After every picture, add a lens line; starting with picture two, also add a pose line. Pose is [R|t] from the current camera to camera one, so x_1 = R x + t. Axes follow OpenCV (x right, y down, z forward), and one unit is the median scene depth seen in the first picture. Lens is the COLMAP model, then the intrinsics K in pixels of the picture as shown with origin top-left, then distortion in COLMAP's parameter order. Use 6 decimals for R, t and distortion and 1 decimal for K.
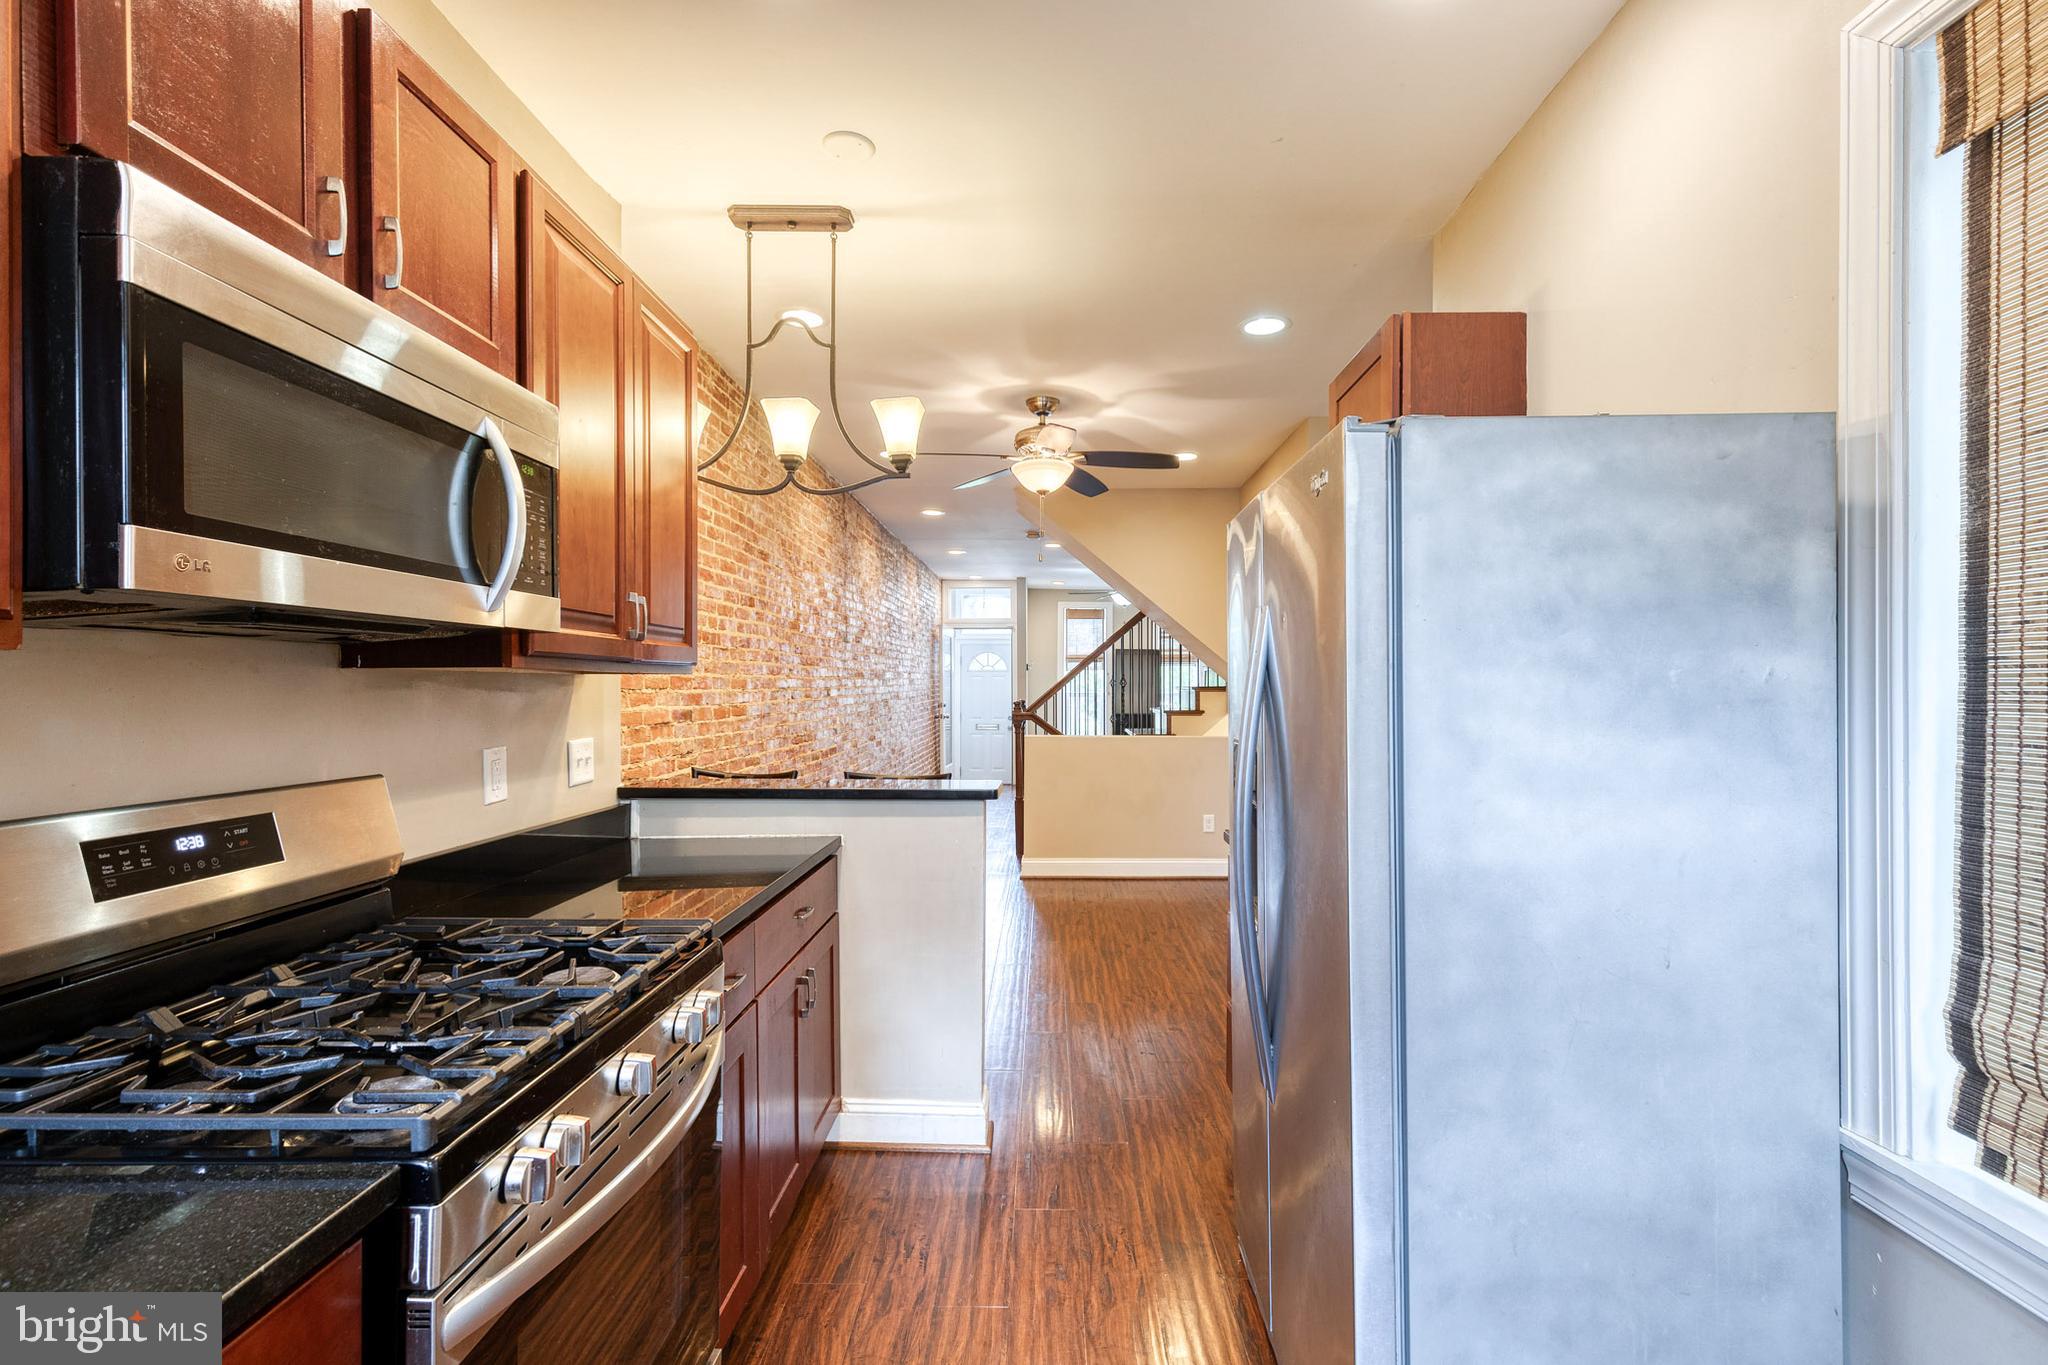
lens RADIAL K [[917.5, 0, 1044.8], [0, 917.5, 684.7], [0, 0, 1]] dist [0.002242, -0.000268]
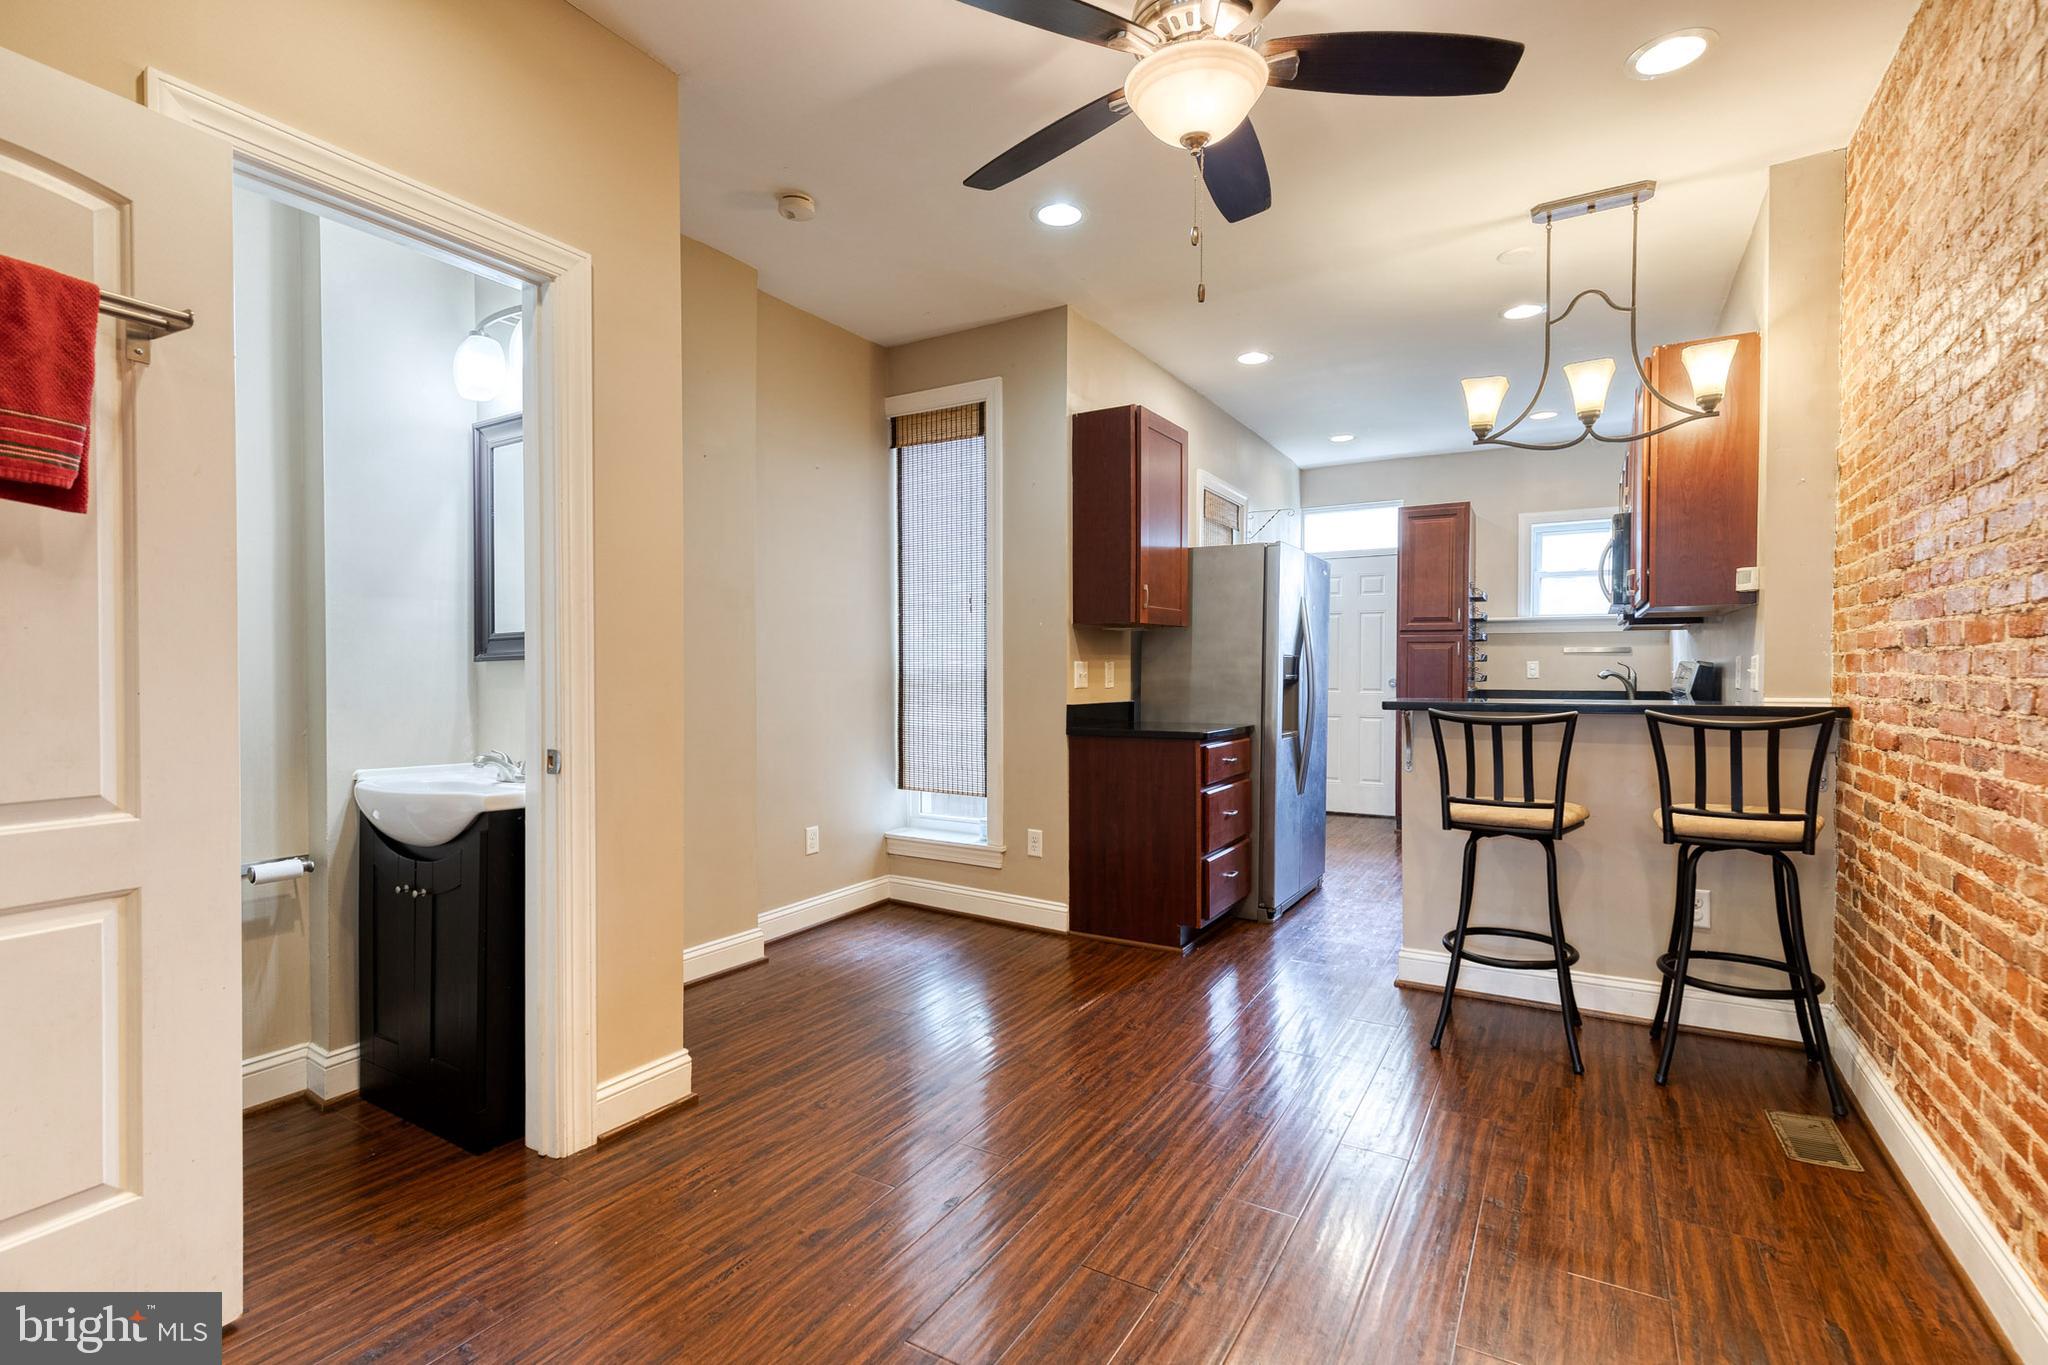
lens RADIAL K [[917.5, 0, 1044.8], [0, 917.5, 684.7], [0, 0, 1]] dist [0.002242, -0.000268]
pose [[-0.862378, -0.014929, 0.506046, -0.321999], [-0.006692, 0.999814, 0.018092, 0.088676], [-0.506222, 0.012215, -0.862317, 2.741994]]
